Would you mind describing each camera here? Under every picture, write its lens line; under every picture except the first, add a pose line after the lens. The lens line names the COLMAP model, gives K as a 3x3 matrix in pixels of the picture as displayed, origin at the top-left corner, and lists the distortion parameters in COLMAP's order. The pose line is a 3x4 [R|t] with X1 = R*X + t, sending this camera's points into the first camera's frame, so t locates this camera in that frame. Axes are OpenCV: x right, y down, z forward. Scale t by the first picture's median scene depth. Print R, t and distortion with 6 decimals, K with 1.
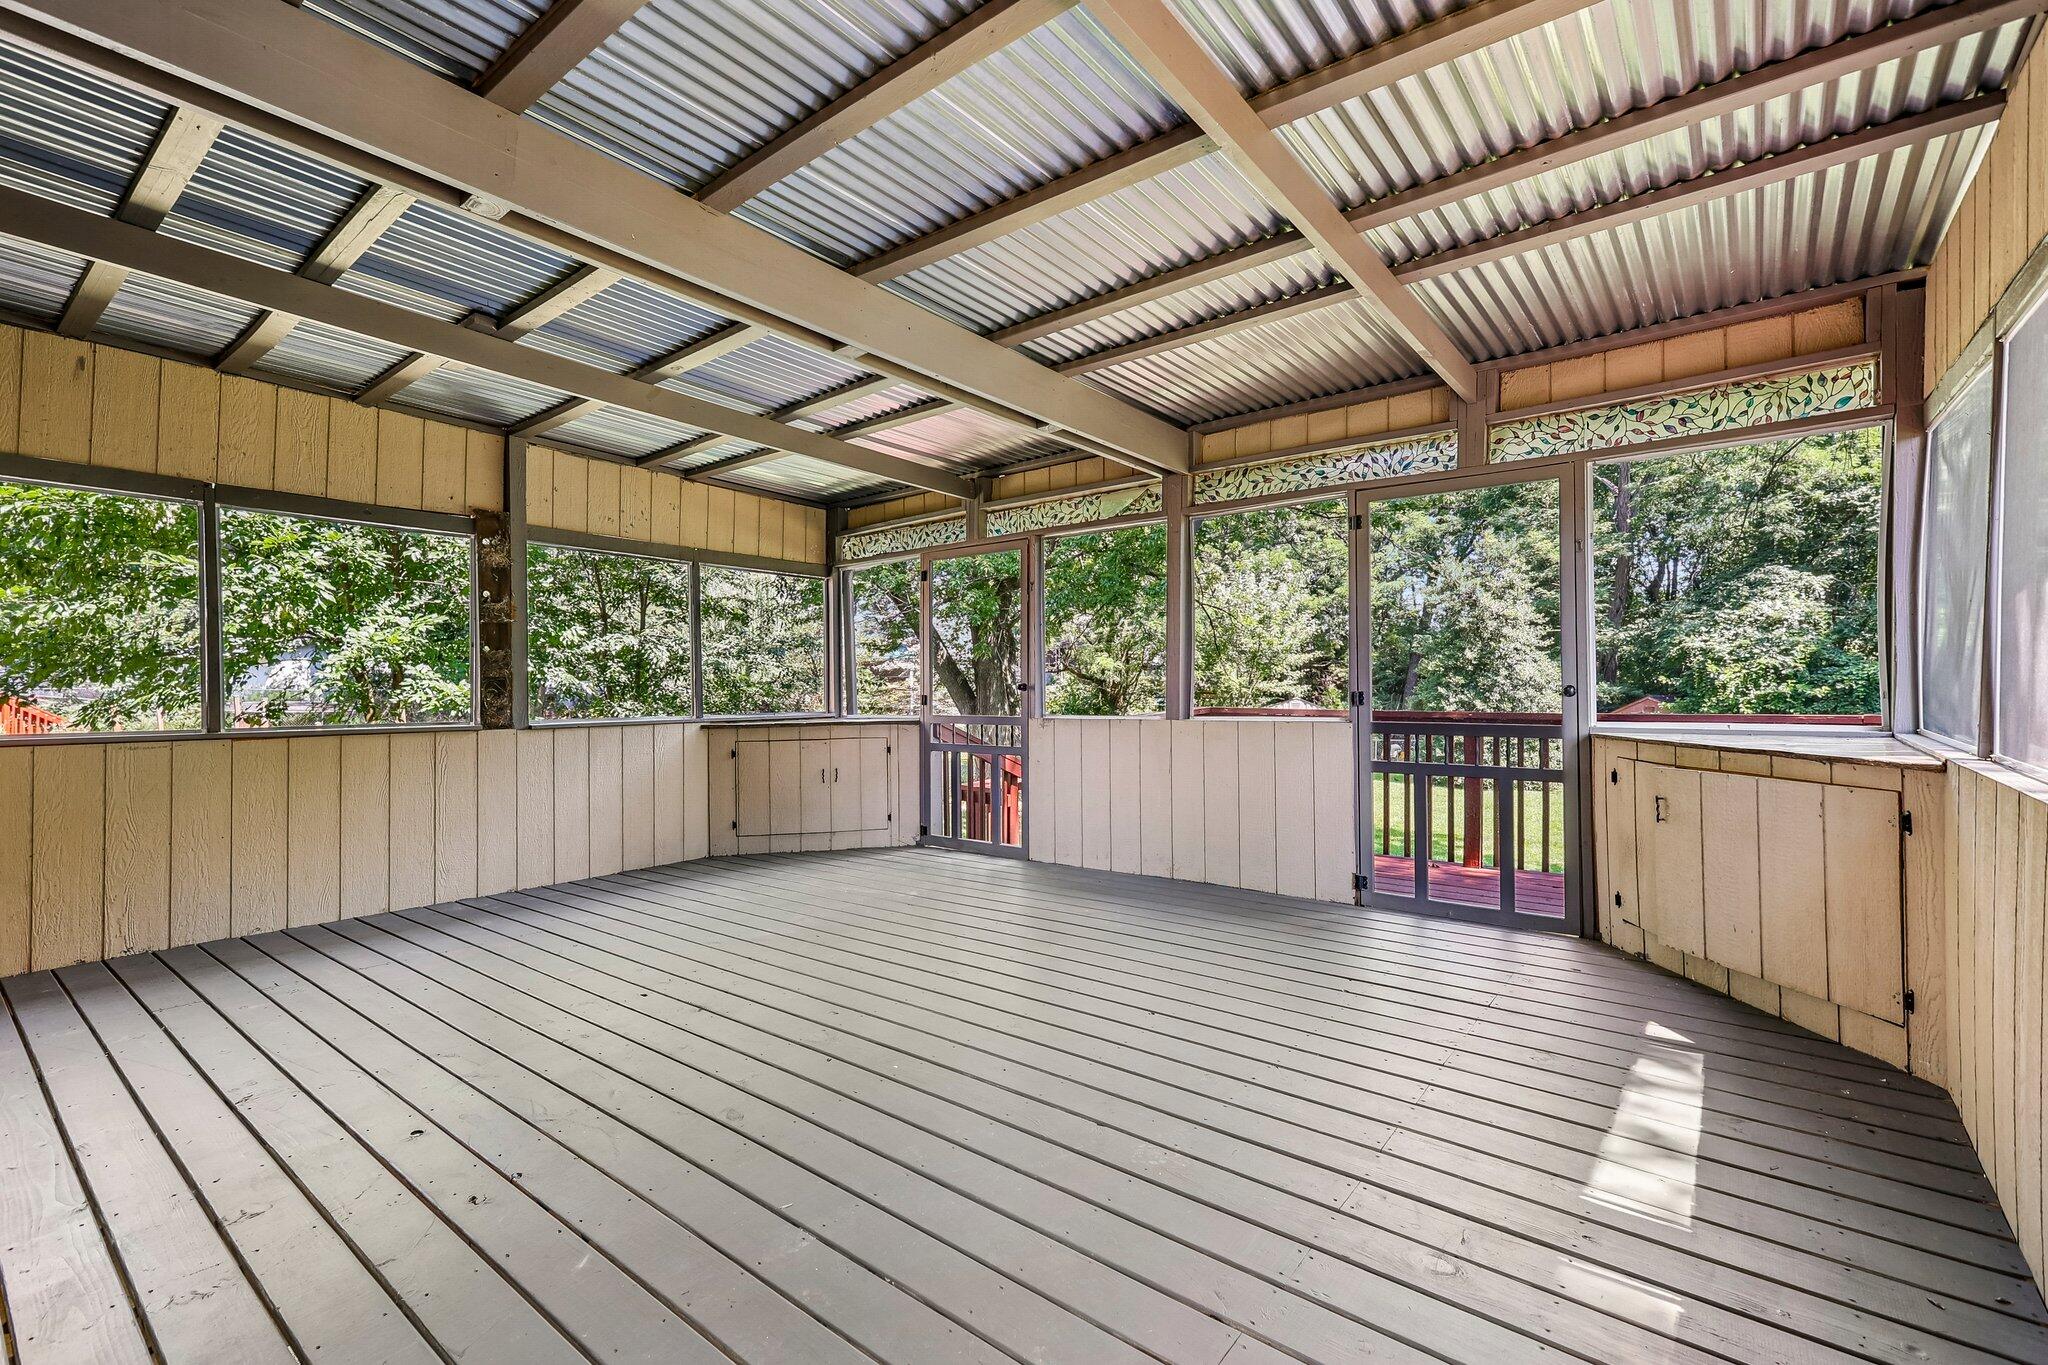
lens RADIAL K [[916.7, 0, 1095.8], [0, 916.7, 664.3], [0, 0, 1]] dist [-0.000233, 0.000011]
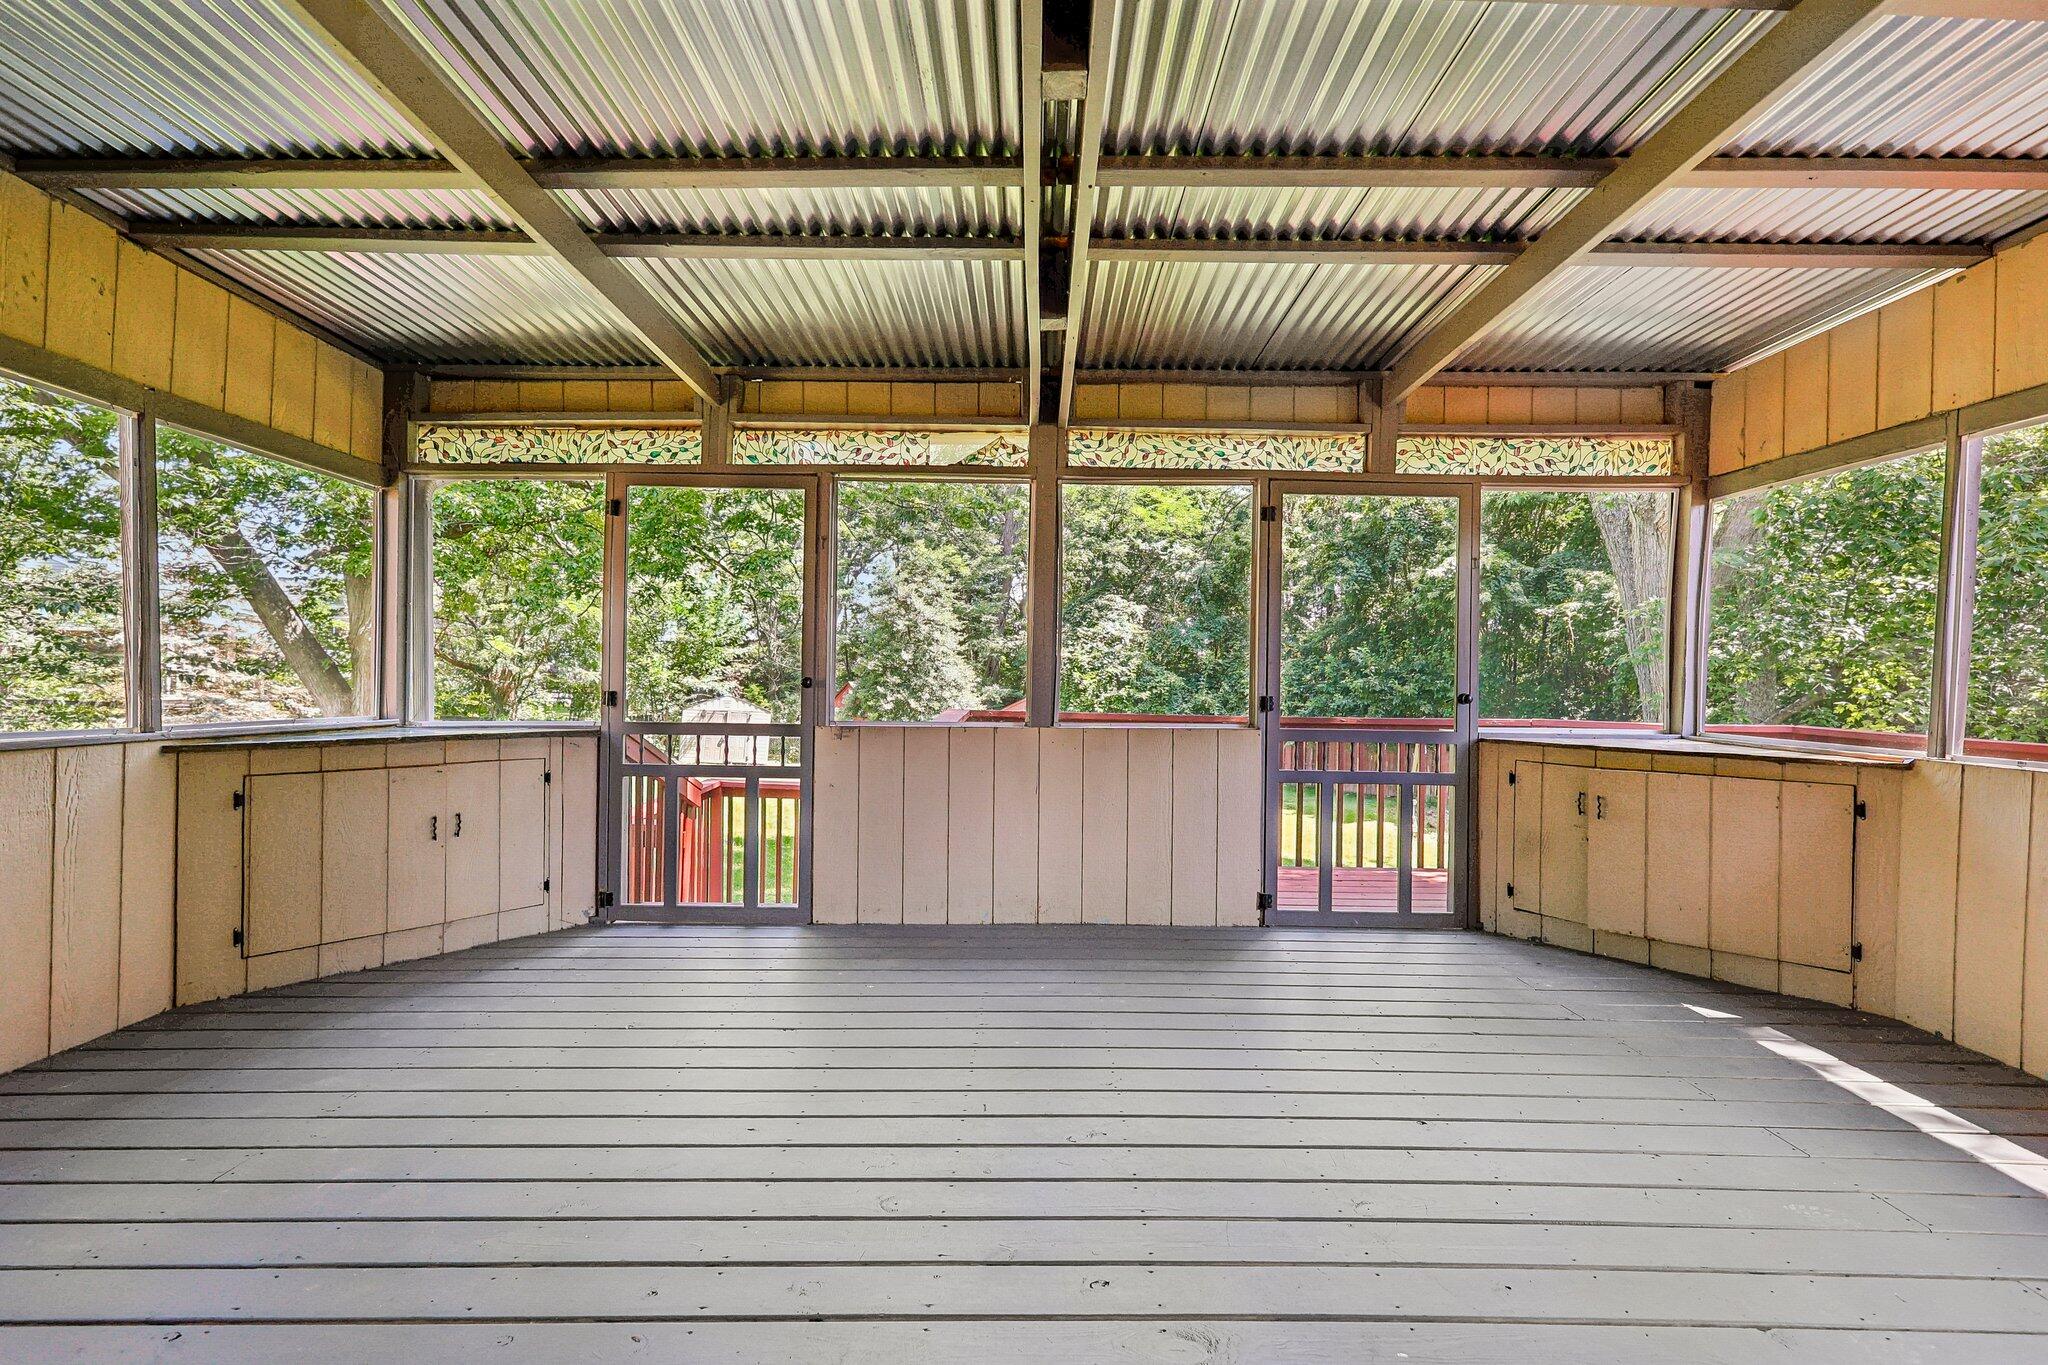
lens RADIAL K [[892.6, 0, 1025.6], [0, 892.6, 673.2], [0, 0, 1]] dist [0.001462, 0.000222]
pose [[0.793764, 0.026263, 0.607658, -0.389282], [-0.034039, 0.999420, 0.001269, 0.011818], [-0.607272, -0.021691, 0.794198, 0.367662]]
